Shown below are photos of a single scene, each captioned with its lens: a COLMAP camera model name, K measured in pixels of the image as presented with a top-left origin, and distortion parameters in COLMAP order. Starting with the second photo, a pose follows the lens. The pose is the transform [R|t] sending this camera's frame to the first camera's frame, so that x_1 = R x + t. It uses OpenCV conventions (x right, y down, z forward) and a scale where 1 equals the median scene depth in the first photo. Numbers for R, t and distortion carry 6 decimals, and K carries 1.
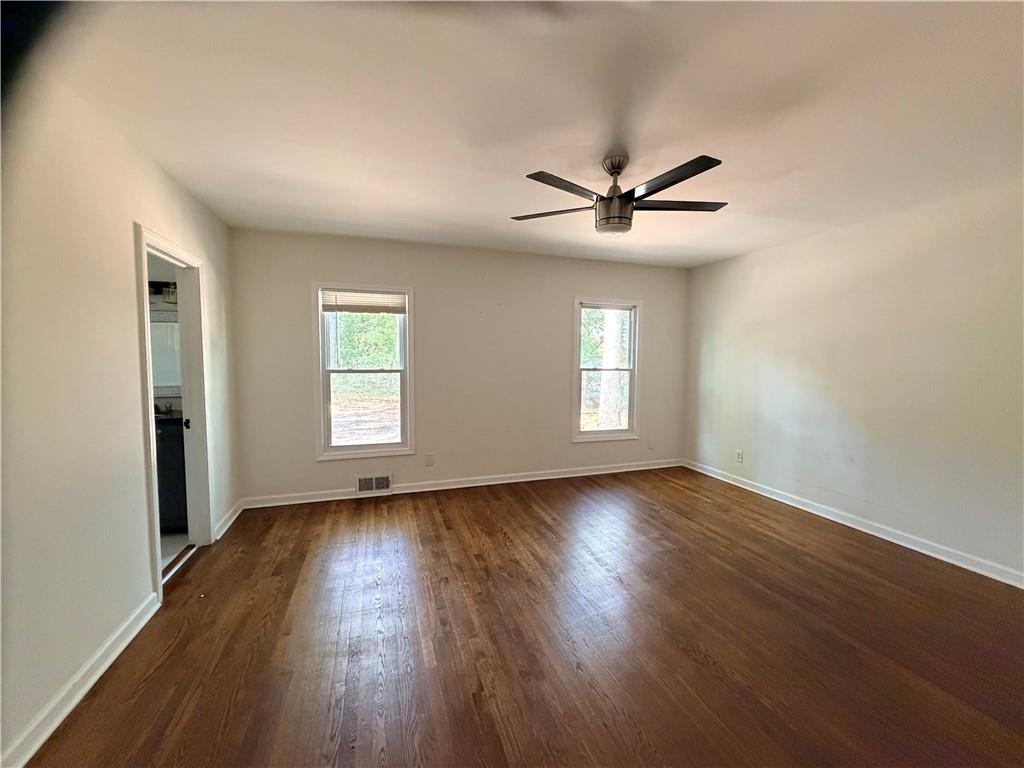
lens RADIAL K [[417.4, 0, 512.0], [0, 417.4, 384.0], [0, 0, 1]] dist [0.000409, 0.000075]
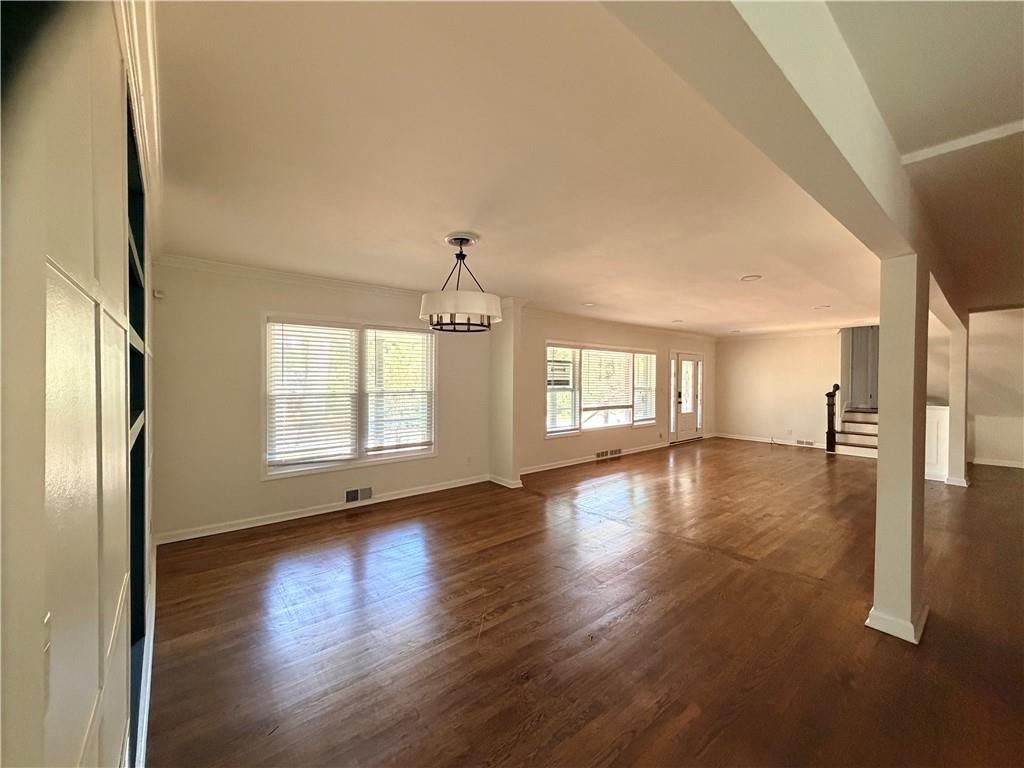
lens RADIAL K [[417.4, 0, 512.0], [0, 417.4, 384.0], [0, 0, 1]] dist [0.000409, 0.000075]
pose [[0.934989, 0.002199, 0.354670, -0.352123], [0.011737, 0.999241, -0.037137, -0.003195], [-0.354482, 0.038886, 0.934254, -0.163035]]
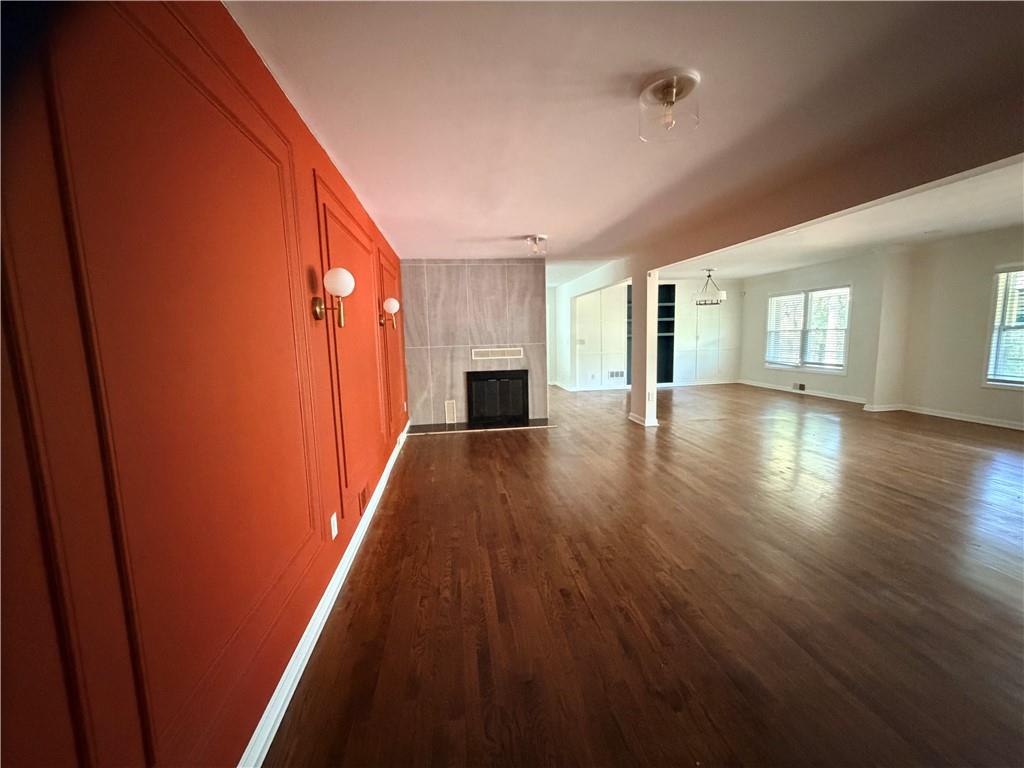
lens RADIAL K [[417.4, 0, 512.0], [0, 417.4, 384.0], [0, 0, 1]] dist [0.000409, 0.000075]
pose [[-0.190982, 0.135077, -0.972255, 1.853814], [-0.006849, 0.990279, 0.138926, -0.035638], [0.981570, 0.033191, -0.188200, 0.052218]]
